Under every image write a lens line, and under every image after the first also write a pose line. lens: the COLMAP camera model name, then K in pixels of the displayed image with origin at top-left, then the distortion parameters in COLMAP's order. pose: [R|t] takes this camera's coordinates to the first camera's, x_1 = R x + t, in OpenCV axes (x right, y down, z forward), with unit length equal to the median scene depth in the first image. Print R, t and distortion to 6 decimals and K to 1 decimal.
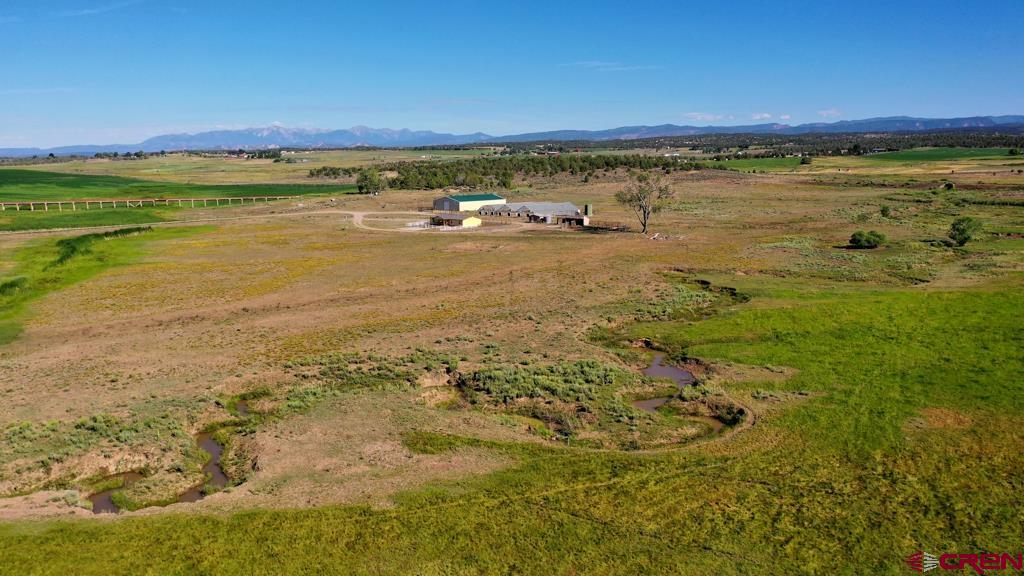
lens RADIAL K [[807.7, 0, 515.2], [0, 807.7, 287.9], [0, 0, 1]] dist [0.016719, 0.006668]
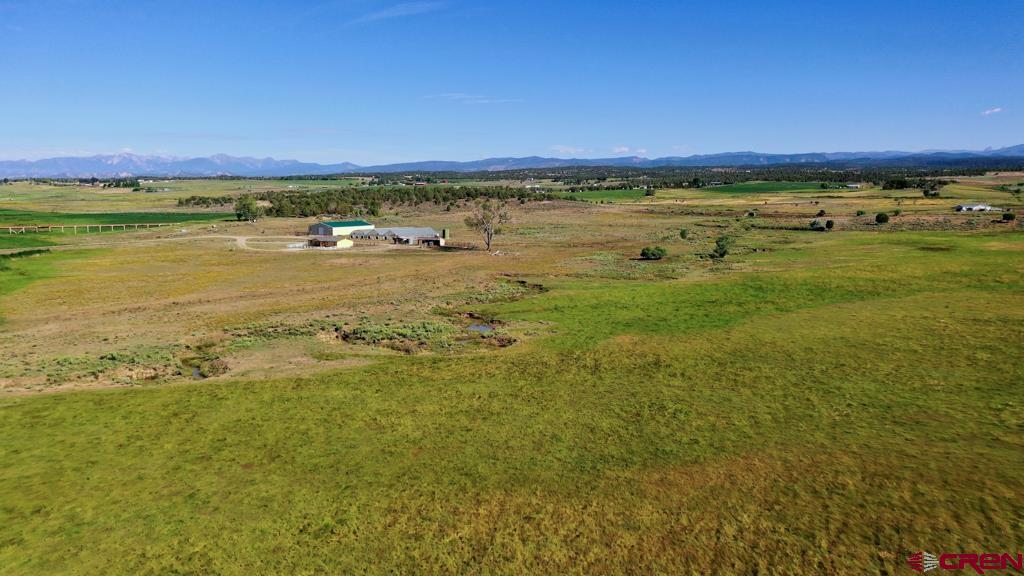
lens RADIAL K [[807.7, 0, 518.6], [0, 807.7, 291.5], [0, 0, 1]] dist [0.016719, 0.006668]
pose [[0.986575, -0.015720, 0.162552, 0.002856], [0.021000, 0.999305, -0.030814, 0.024486], [-0.161954, 0.033814, 0.986219, -0.163732]]
